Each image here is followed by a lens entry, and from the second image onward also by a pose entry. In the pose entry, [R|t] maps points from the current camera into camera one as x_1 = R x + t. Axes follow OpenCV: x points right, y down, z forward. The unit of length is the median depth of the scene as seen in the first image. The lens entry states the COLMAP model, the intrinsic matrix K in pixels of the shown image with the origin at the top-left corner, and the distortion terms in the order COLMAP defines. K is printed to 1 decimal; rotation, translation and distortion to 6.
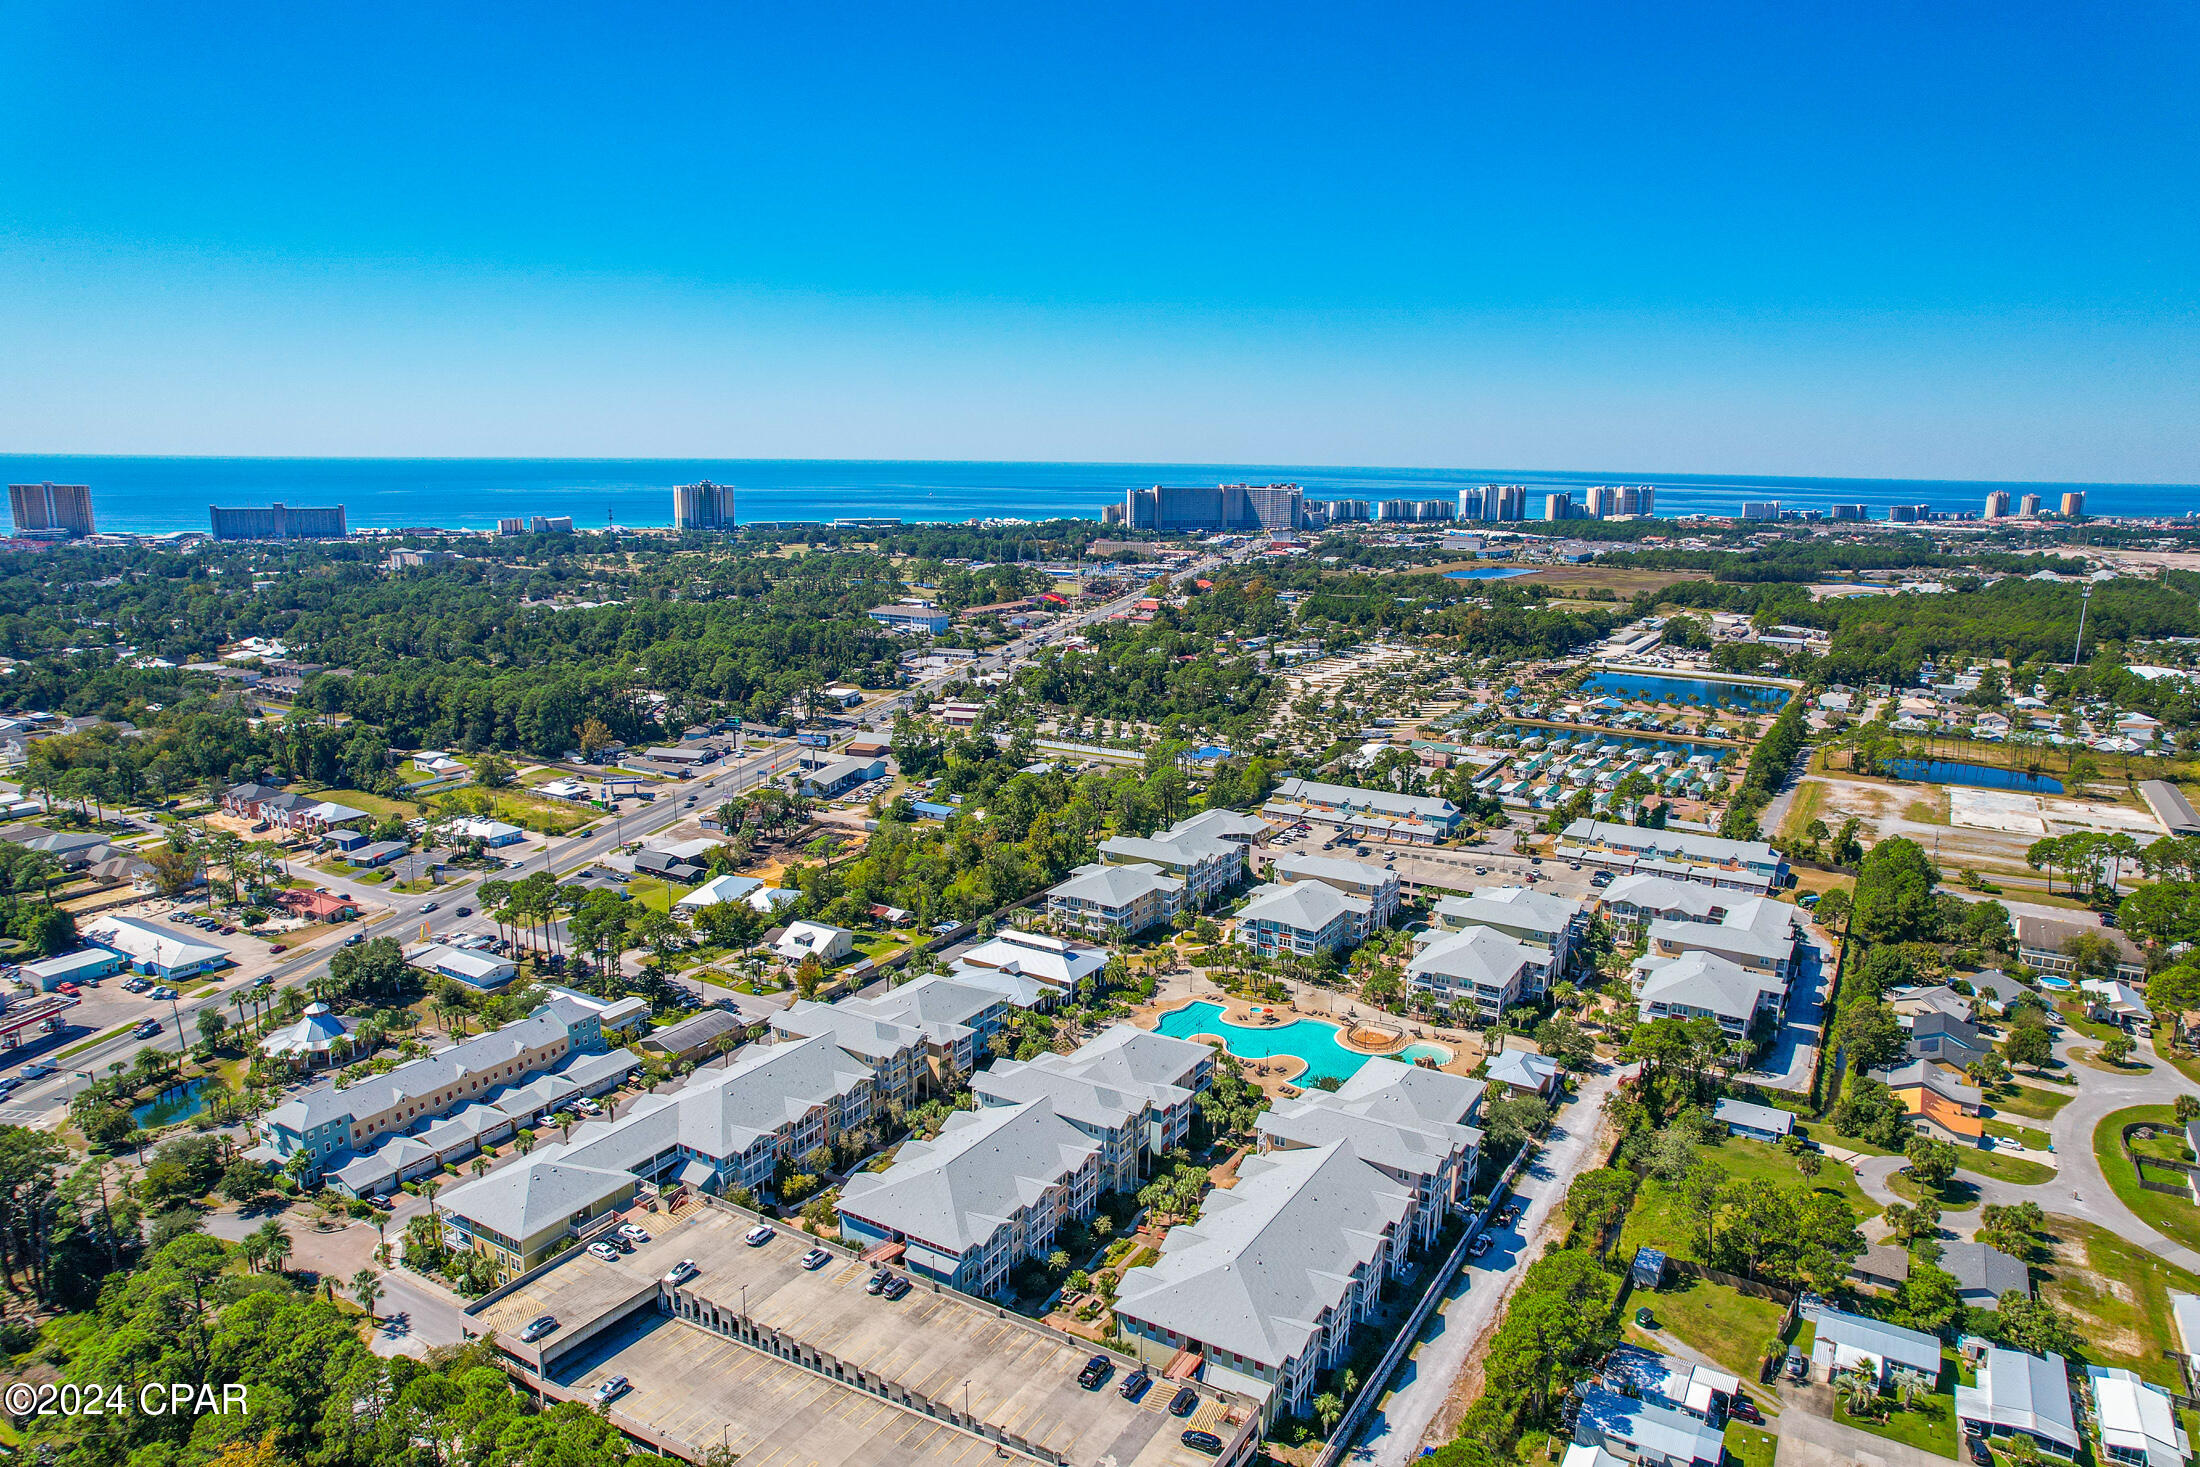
lens RADIAL K [[1404.9, 0, 1106.0], [0, 1404.9, 734.2], [0, 0, 1]] dist [-0.073909, 0.062102]
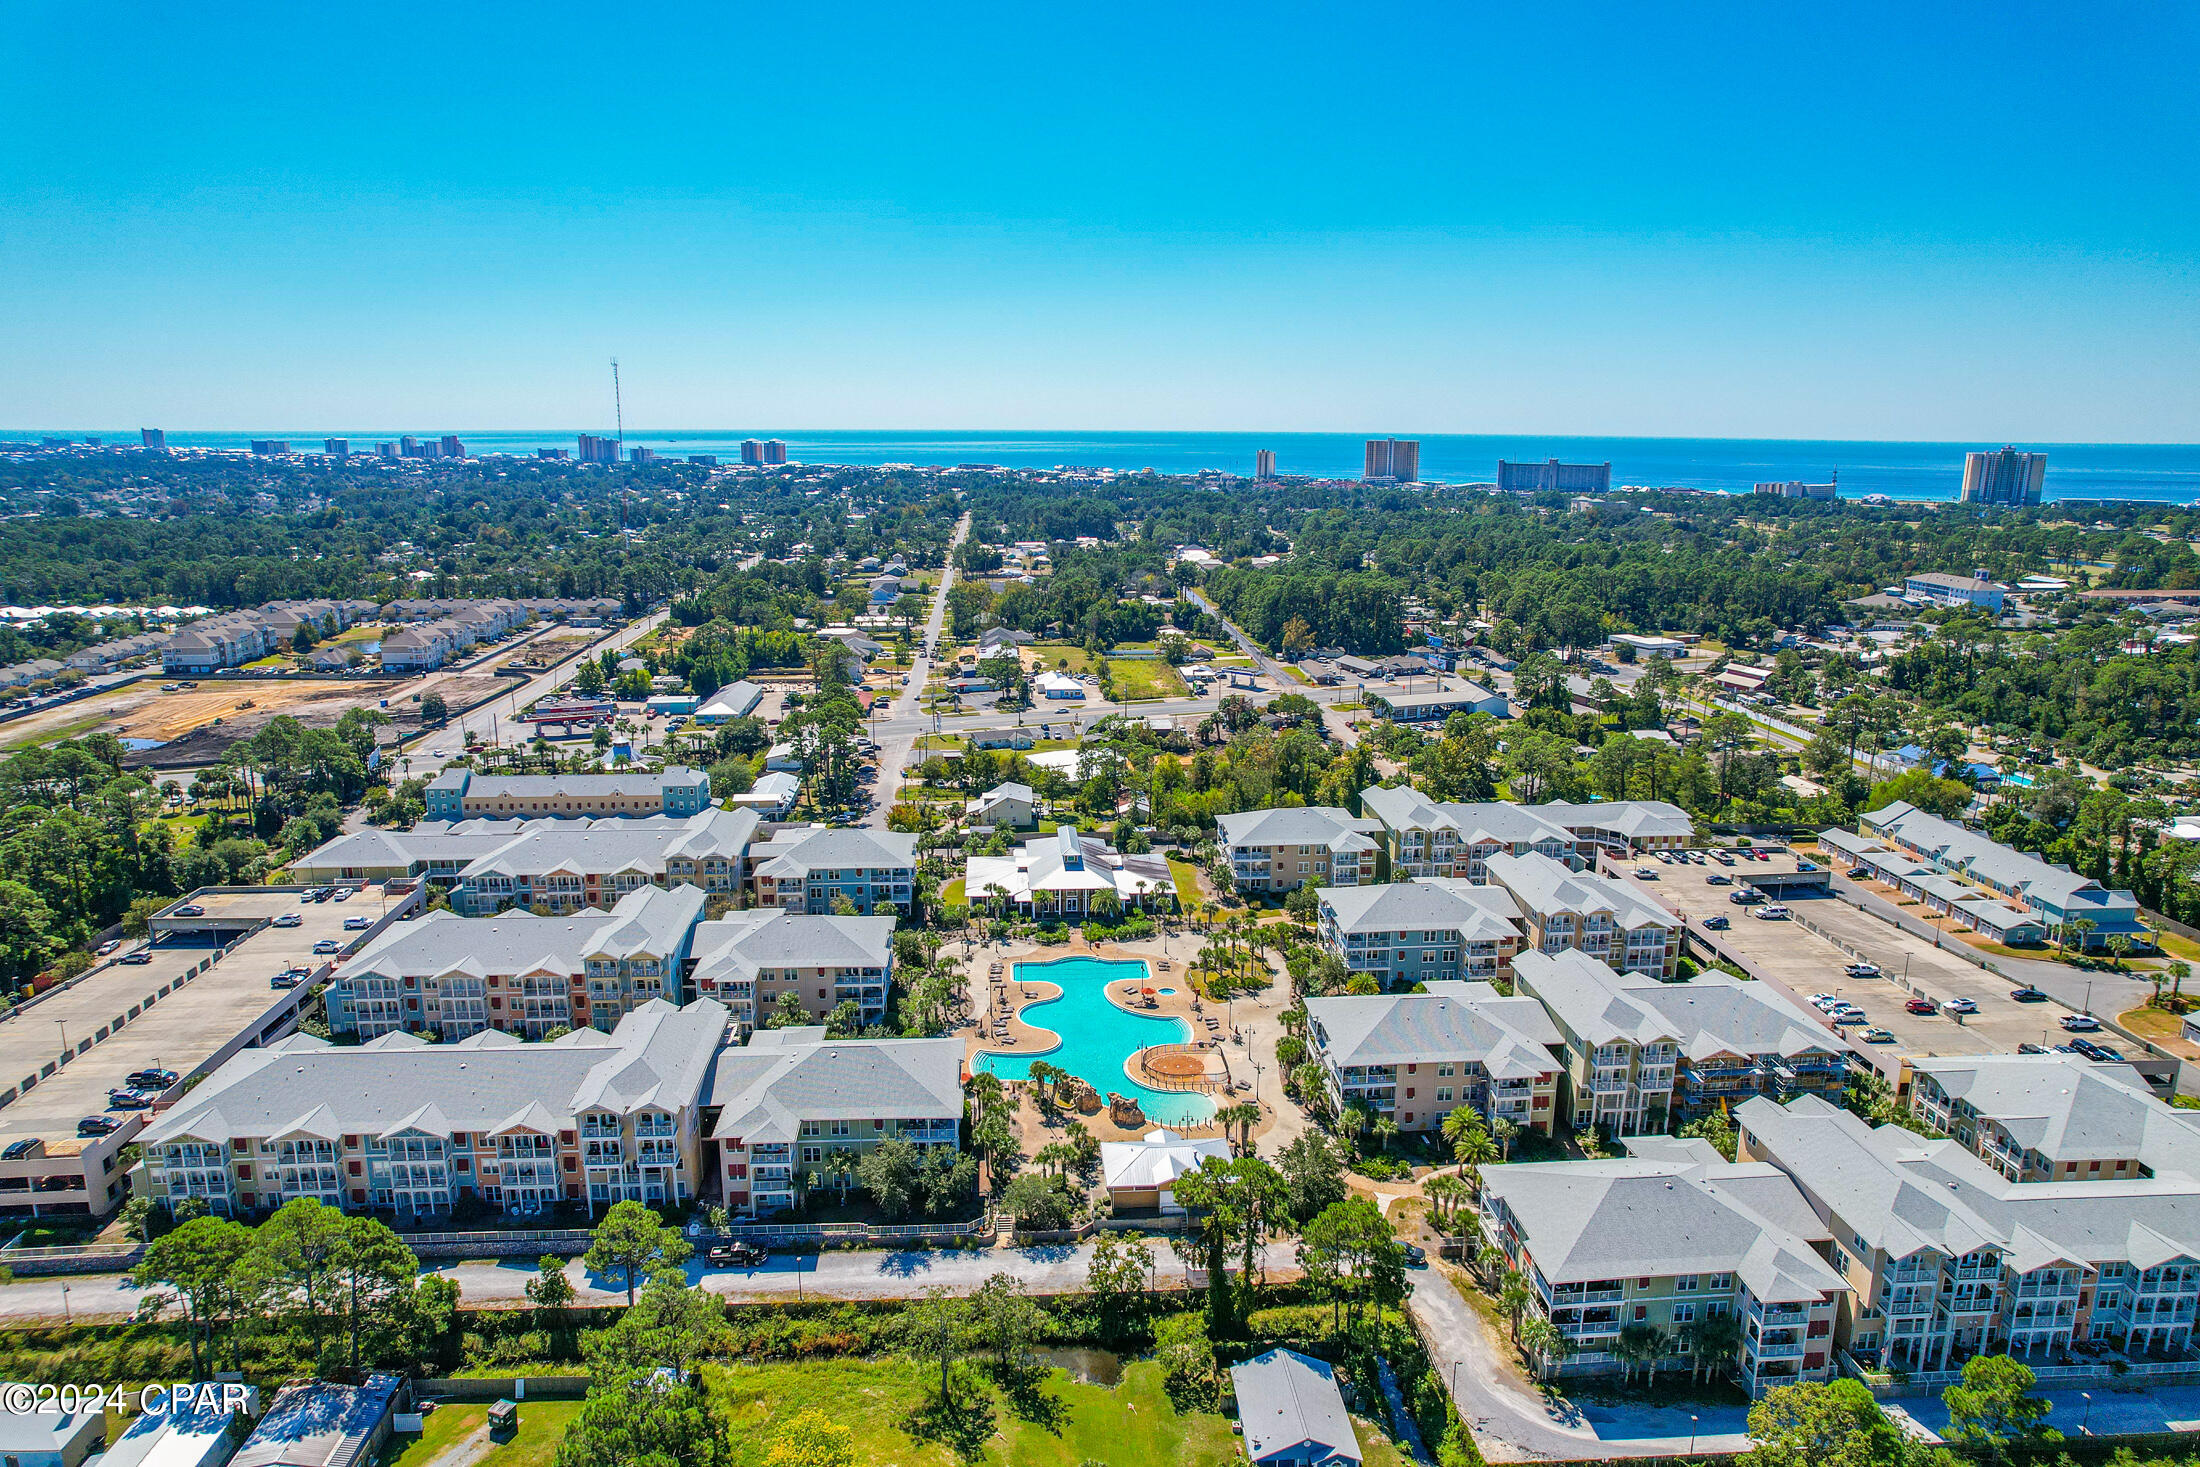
lens RADIAL K [[1404.9, 0, 1106.0], [0, 1404.9, 734.2], [0, 0, 1]] dist [-0.073909, 0.062102]
pose [[0.577124, 0.167126, -0.799373, 0.633931], [-0.158096, 0.983183, 0.091414, 0.002114], [0.801207, 0.073621, 0.593841, 0.509881]]
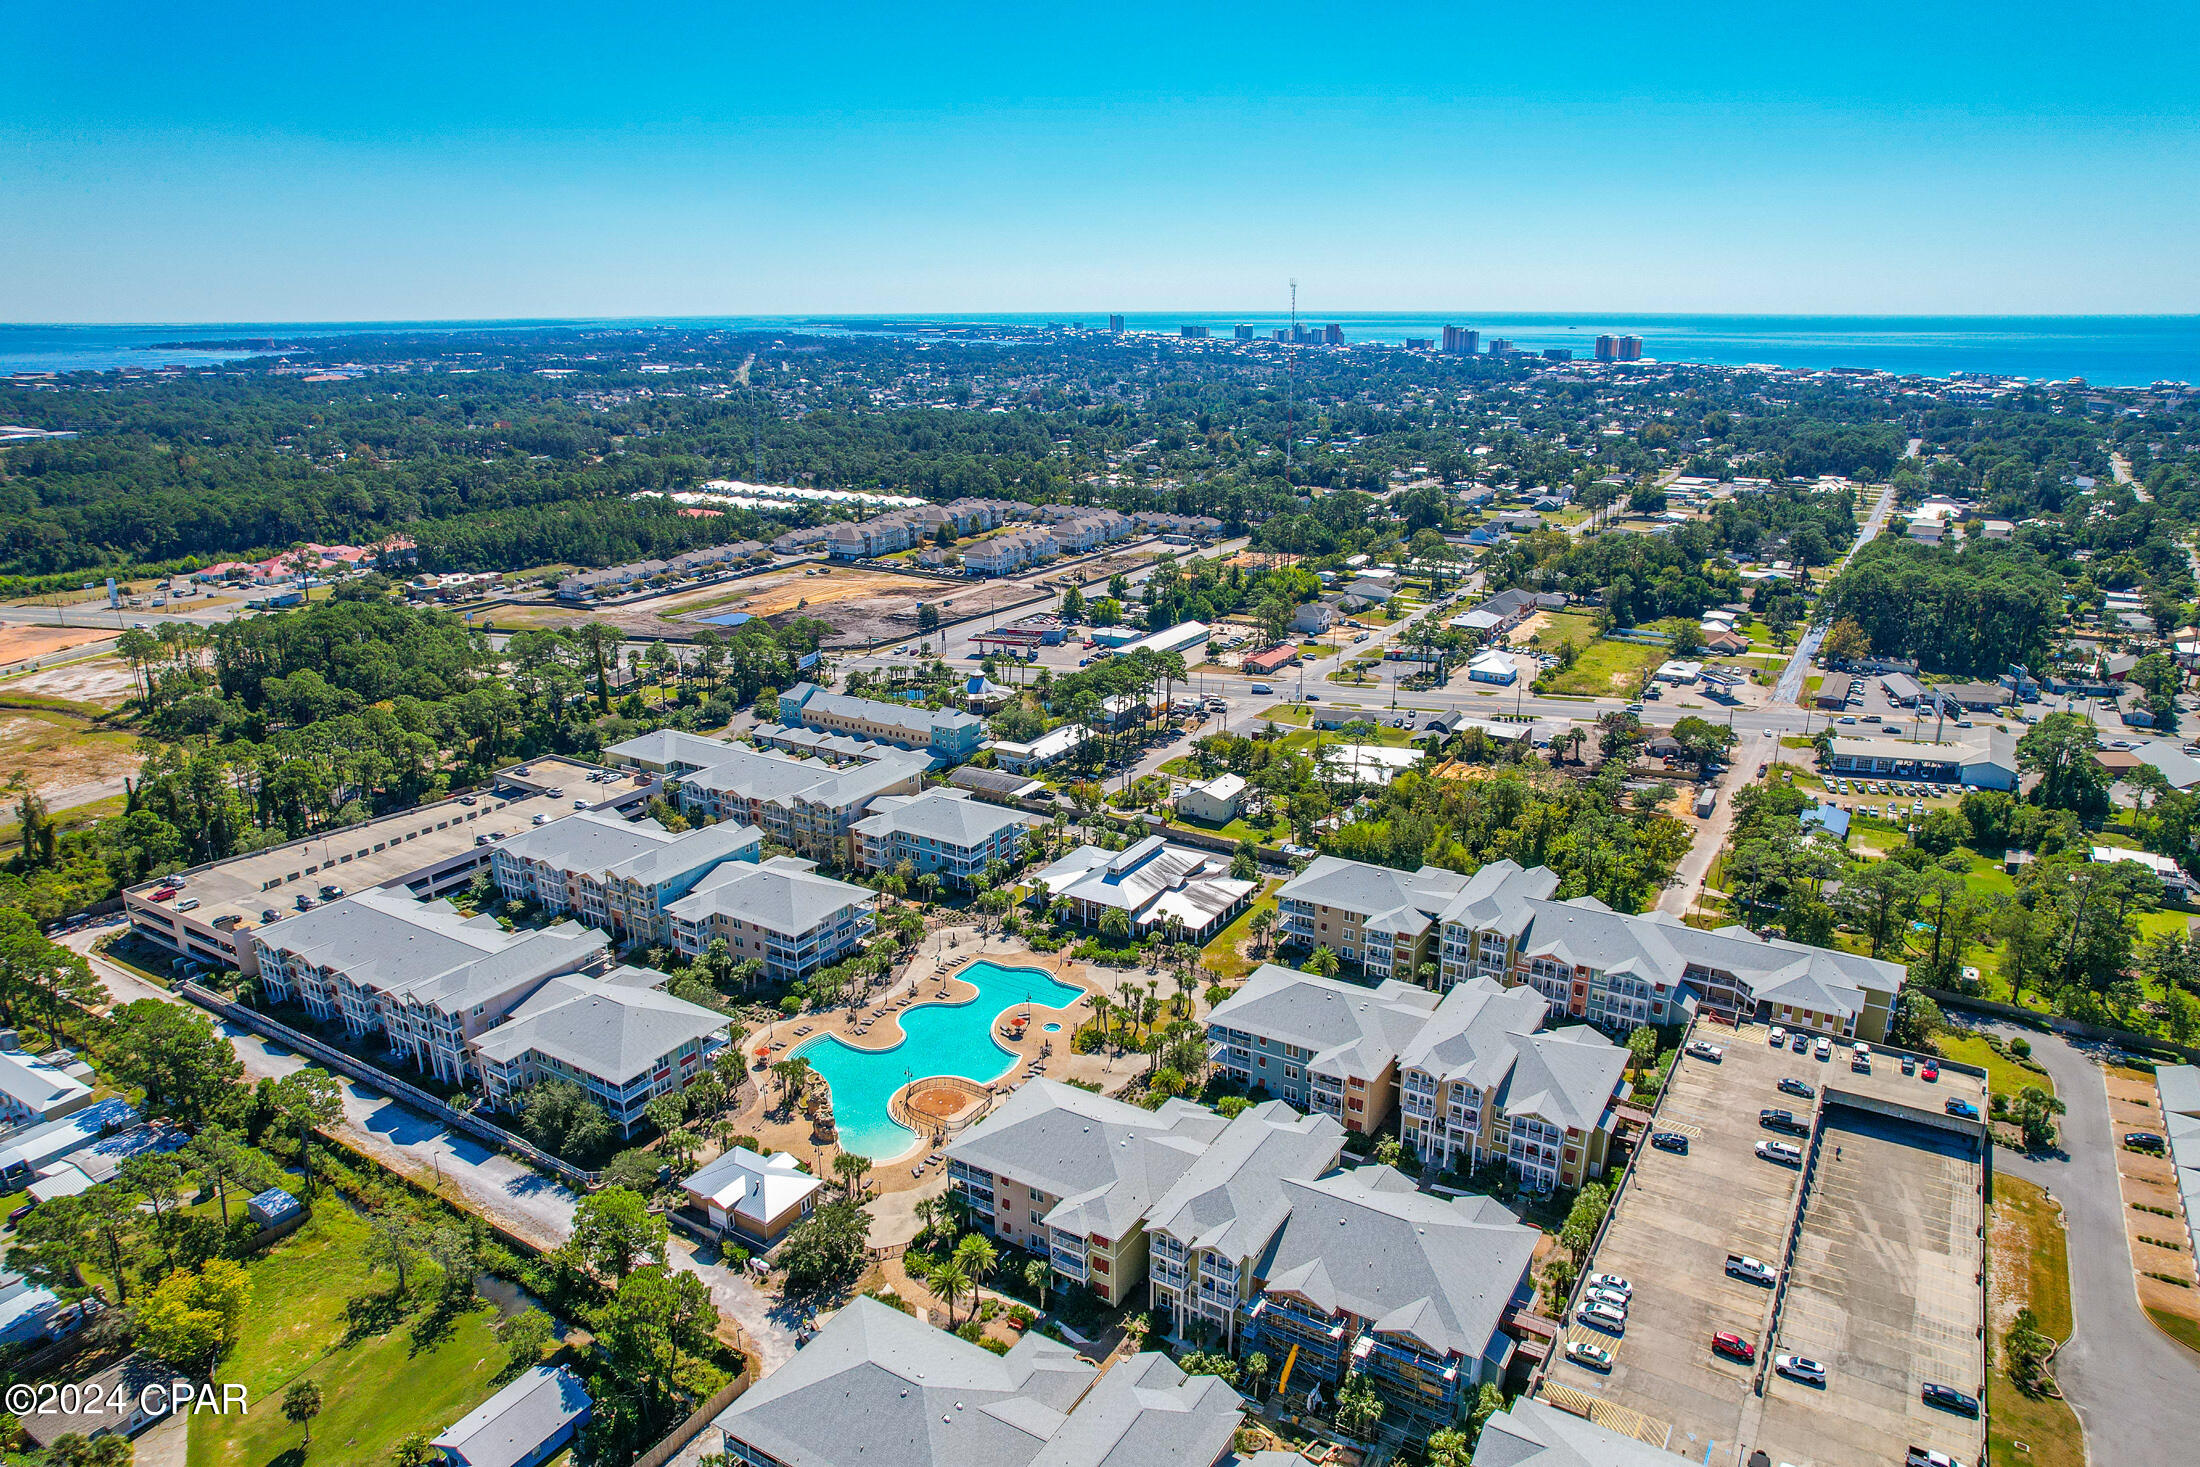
lens RADIAL K [[1404.9, 0, 1106.0], [0, 1404.9, 734.2], [0, 0, 1]] dist [-0.073909, 0.062102]
pose [[-0.008186, 0.281284, -0.959590, 0.745794], [-0.190922, 0.941529, 0.277619, -0.152563], [0.981571, 0.185479, 0.045996, 0.933465]]
